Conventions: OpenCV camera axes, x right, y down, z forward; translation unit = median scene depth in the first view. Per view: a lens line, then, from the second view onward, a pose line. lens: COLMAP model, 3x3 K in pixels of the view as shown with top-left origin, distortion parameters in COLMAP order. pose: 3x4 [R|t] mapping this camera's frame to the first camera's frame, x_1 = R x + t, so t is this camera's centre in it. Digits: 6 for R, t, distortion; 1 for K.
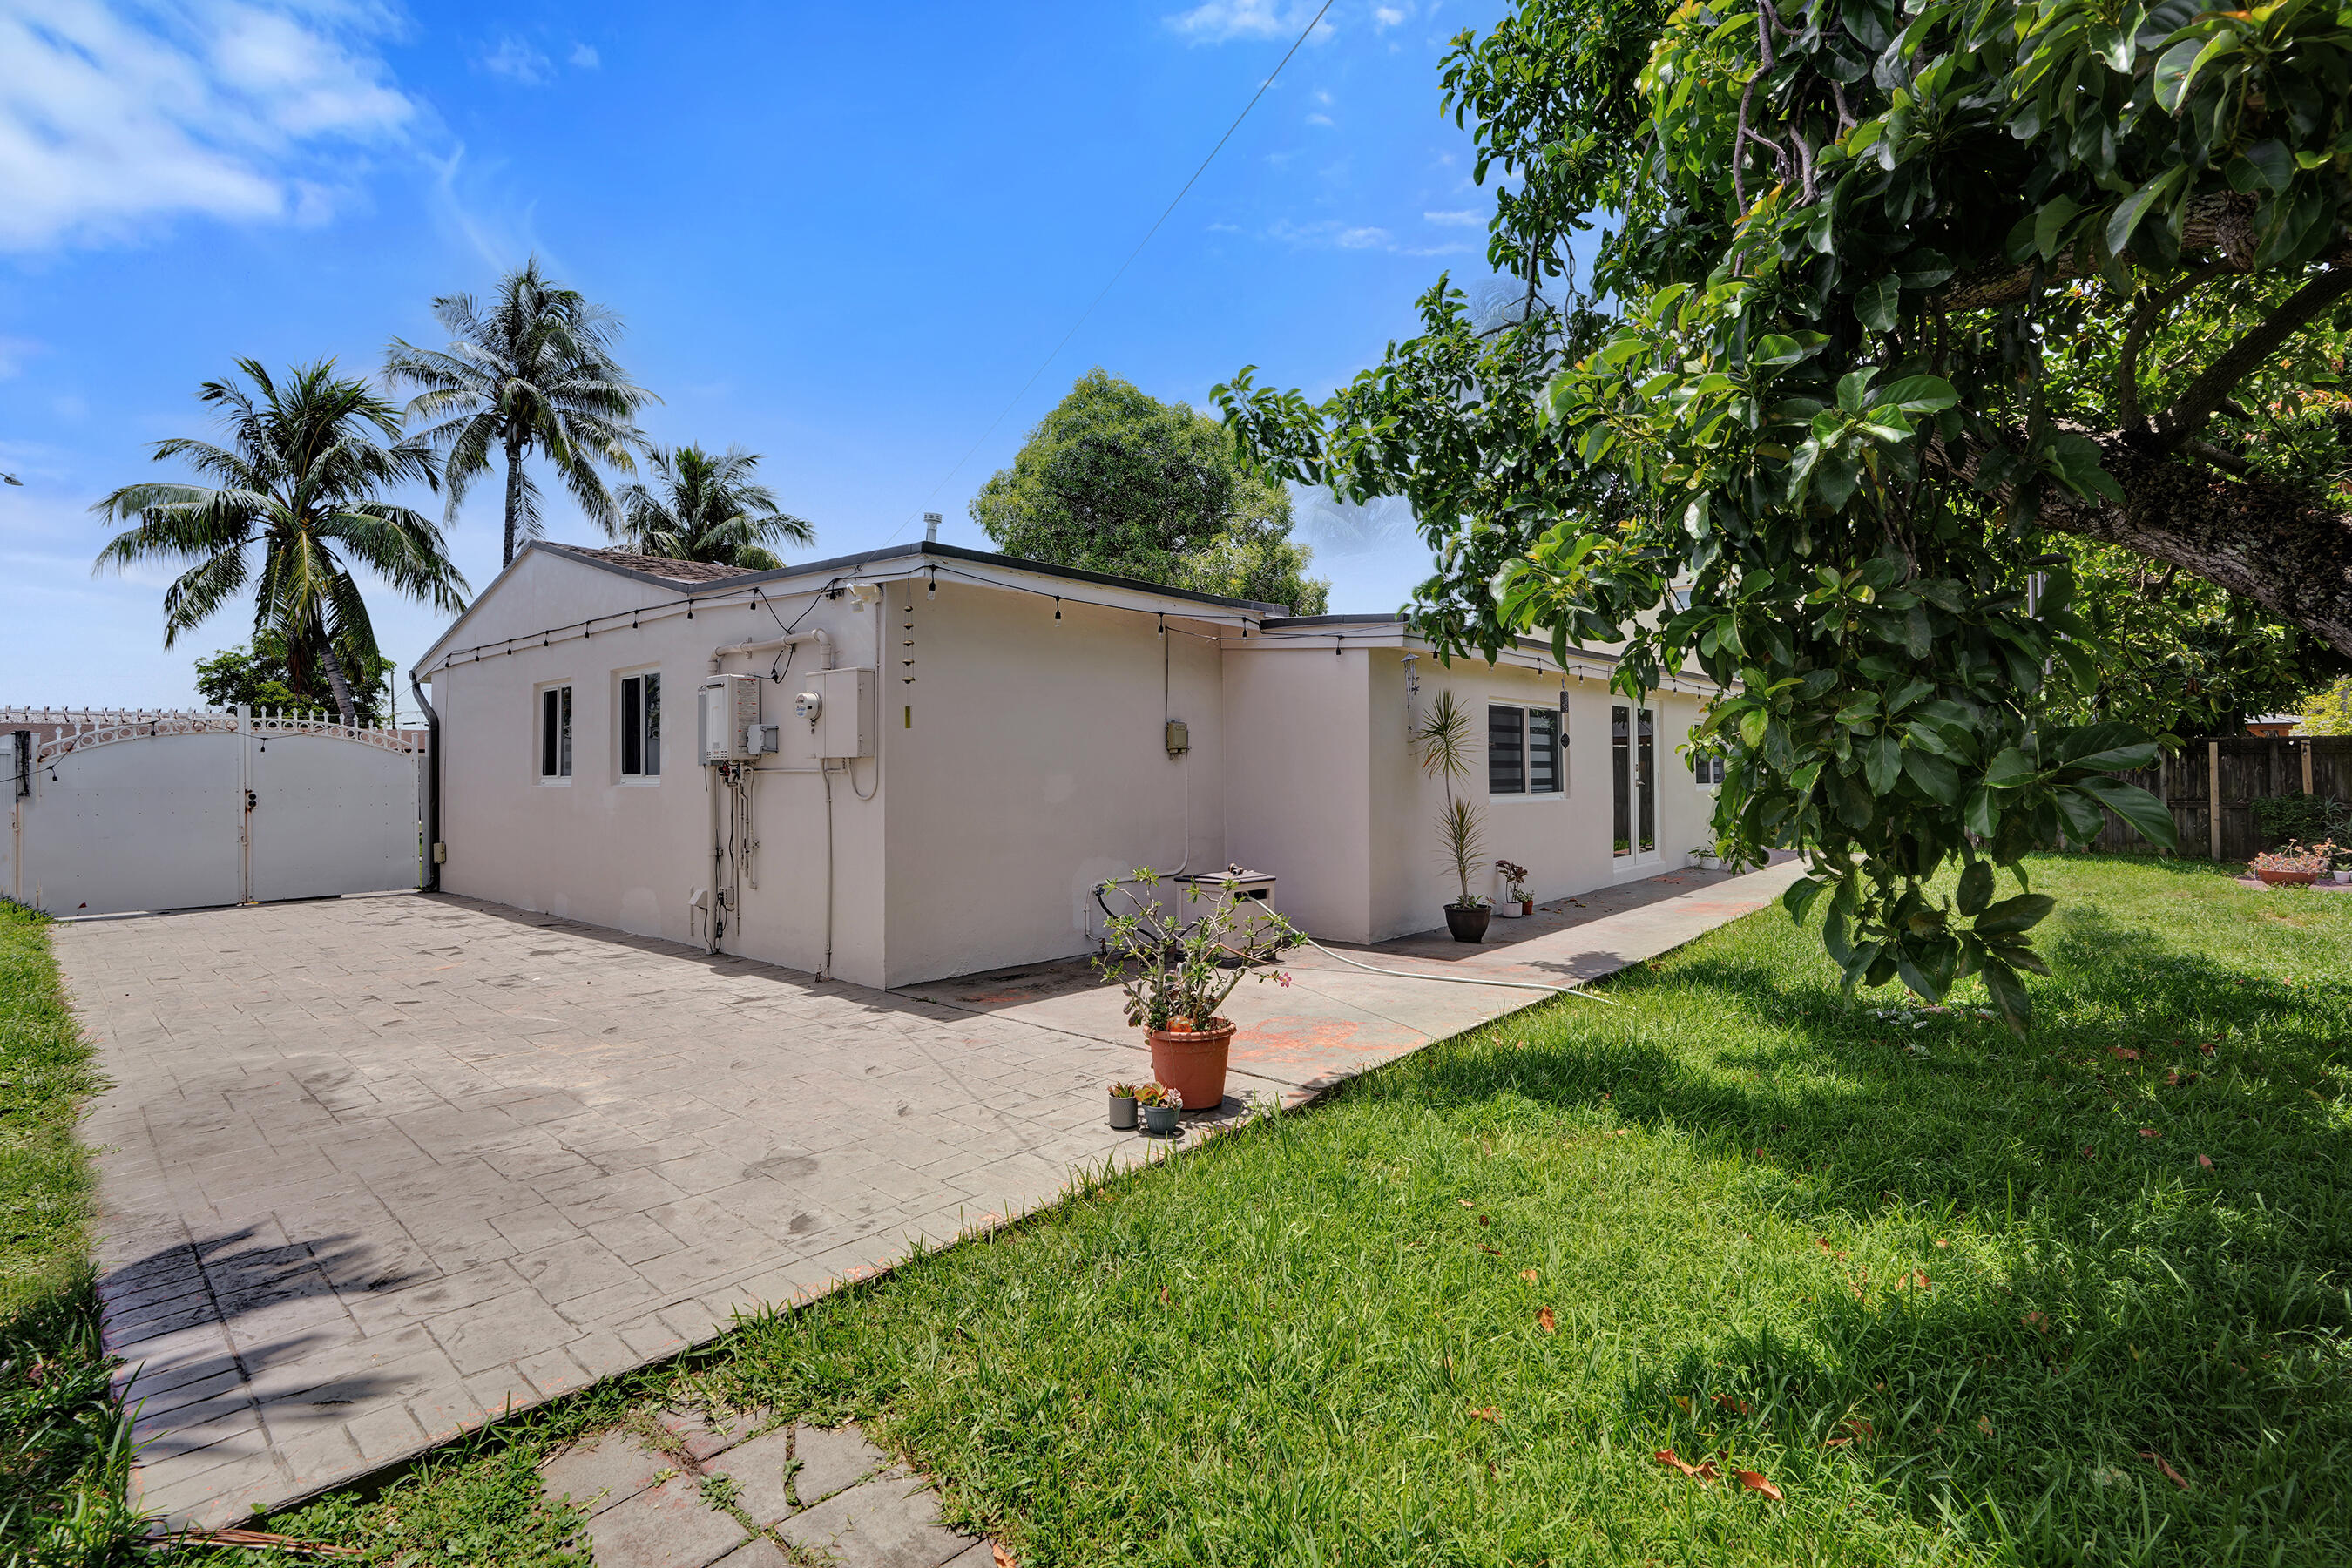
lens RADIAL K [[1127.3, 0, 1216.0], [0, 1127.3, 792.0], [0, 0, 1]] dist [-0.044969, -0.000036]
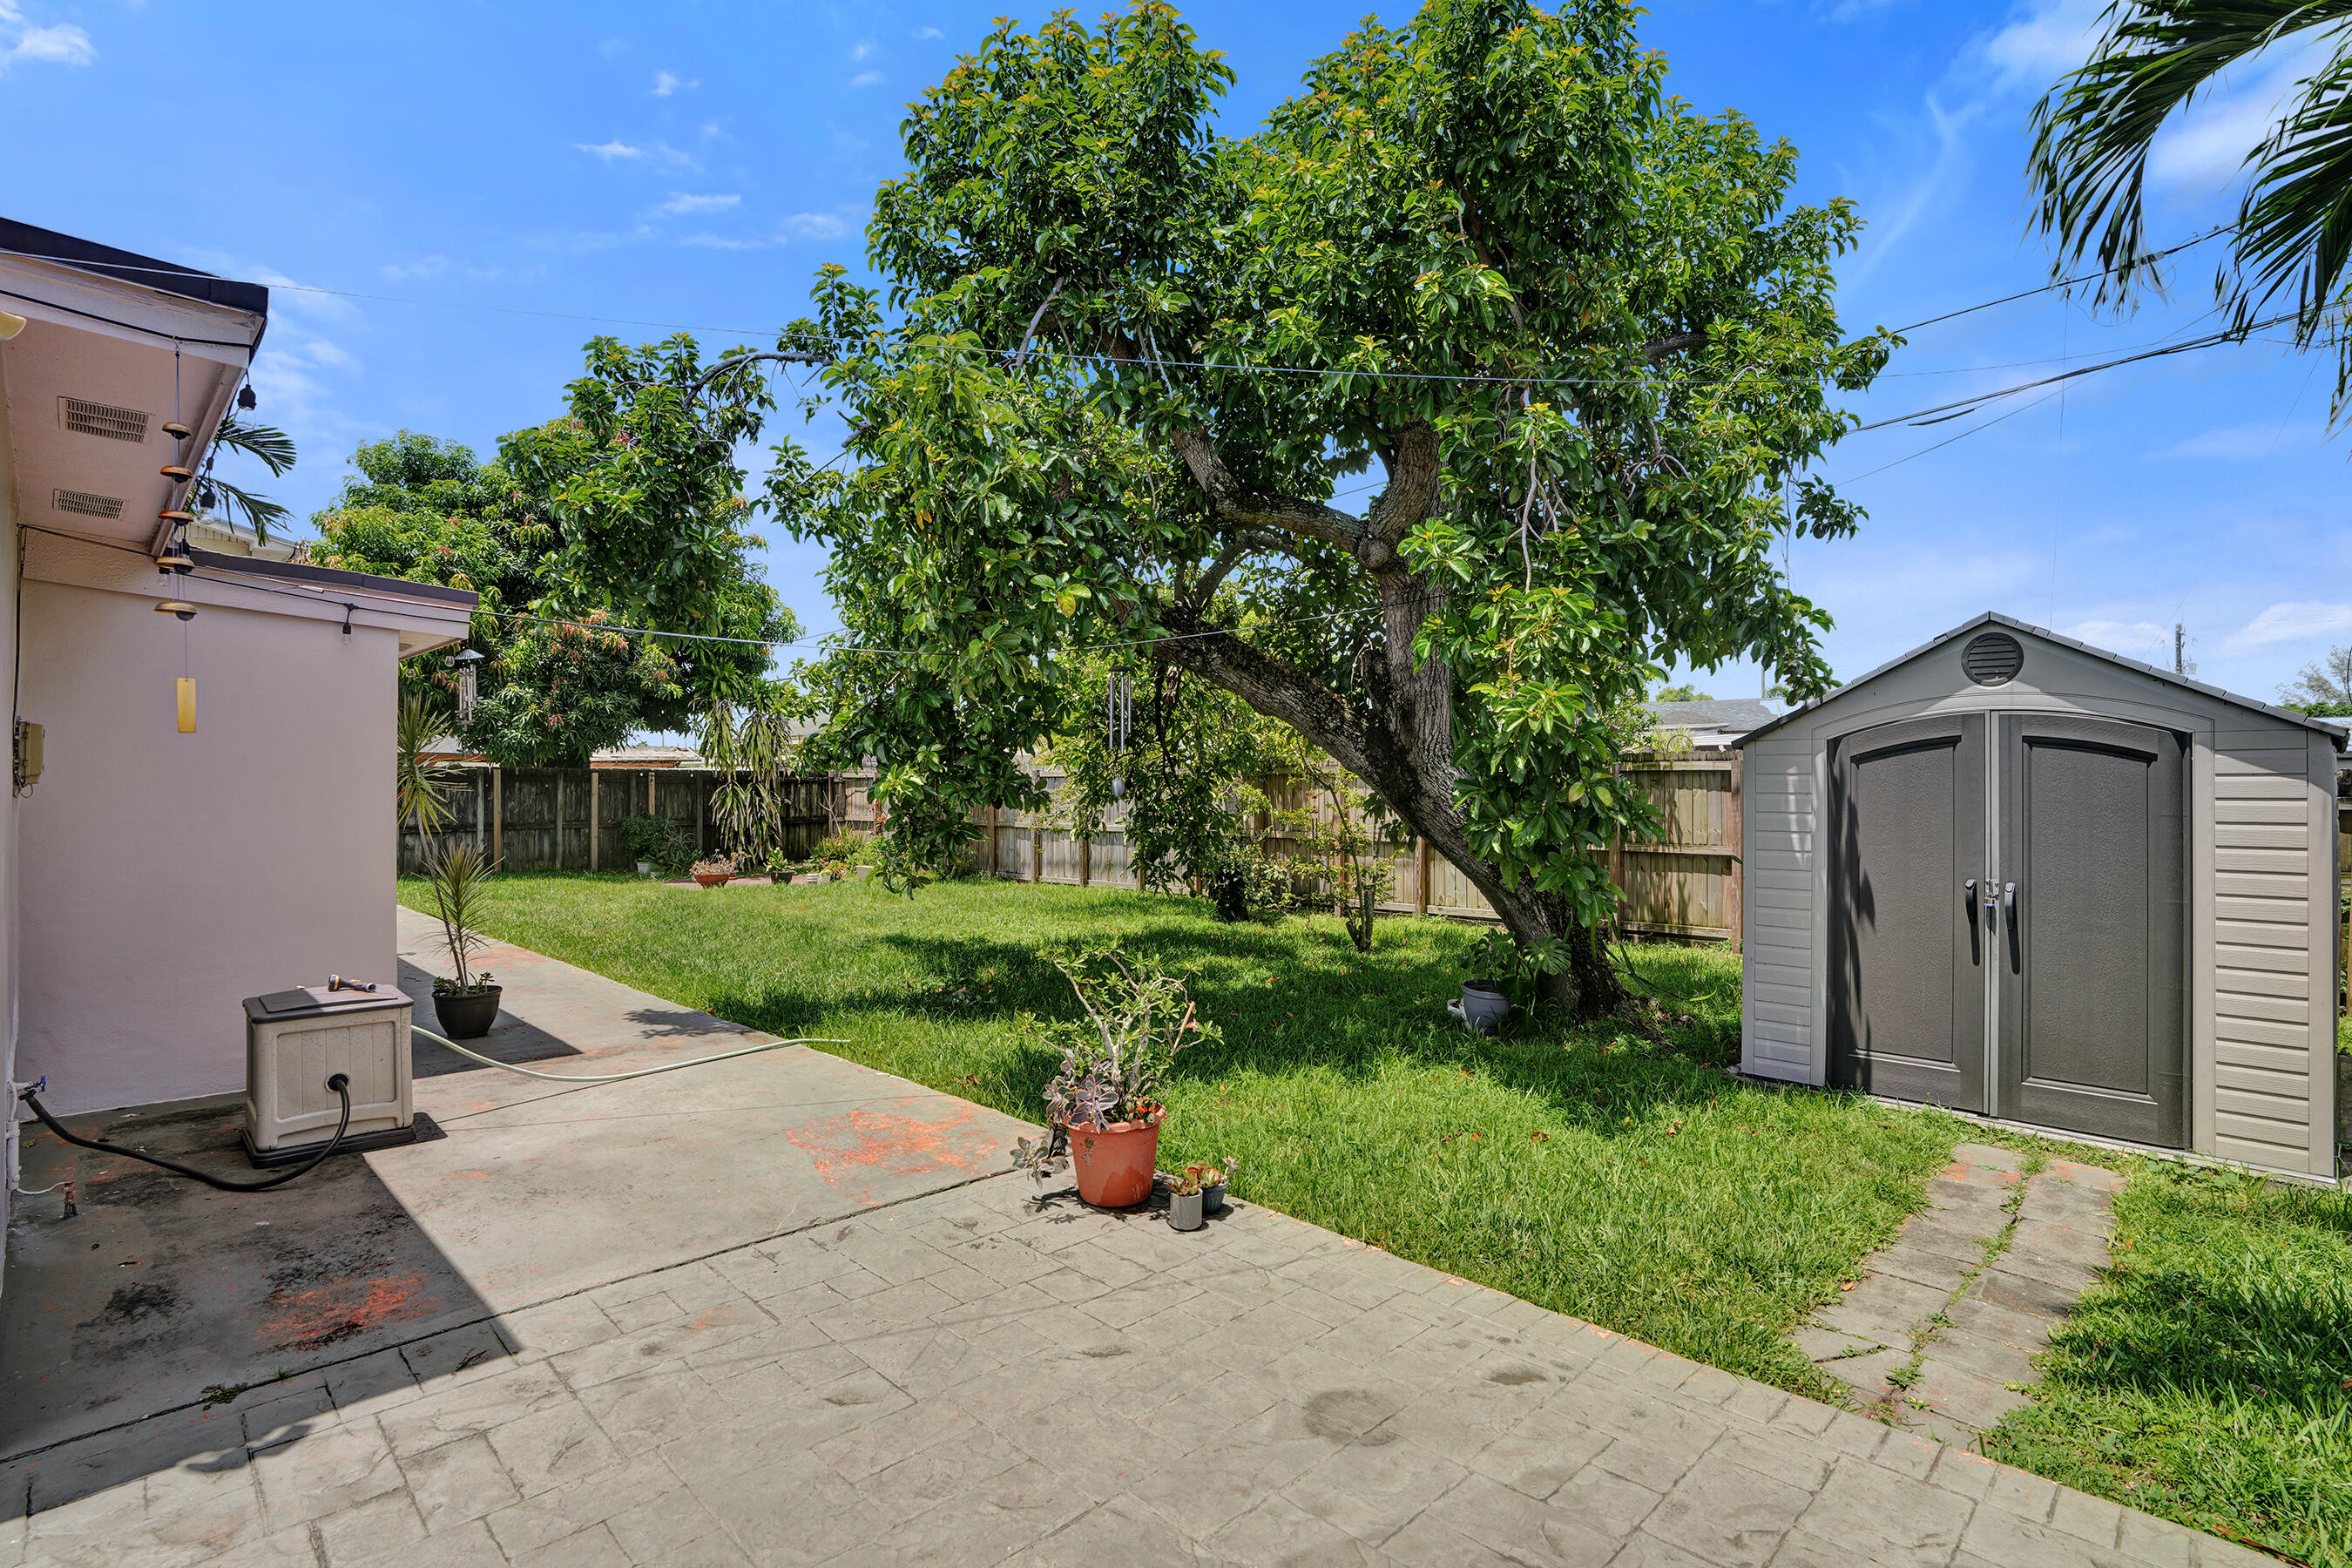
lens RADIAL K [[1127.3, 0, 1216.0], [0, 1127.3, 792.0], [0, 0, 1]] dist [-0.044969, -0.000036]
pose [[0.048951, -0.000980, 0.998801, -0.542532], [0.018718, 0.999825, 0.000063, -0.024588], [-0.998626, 0.018692, 0.048960, 0.525350]]
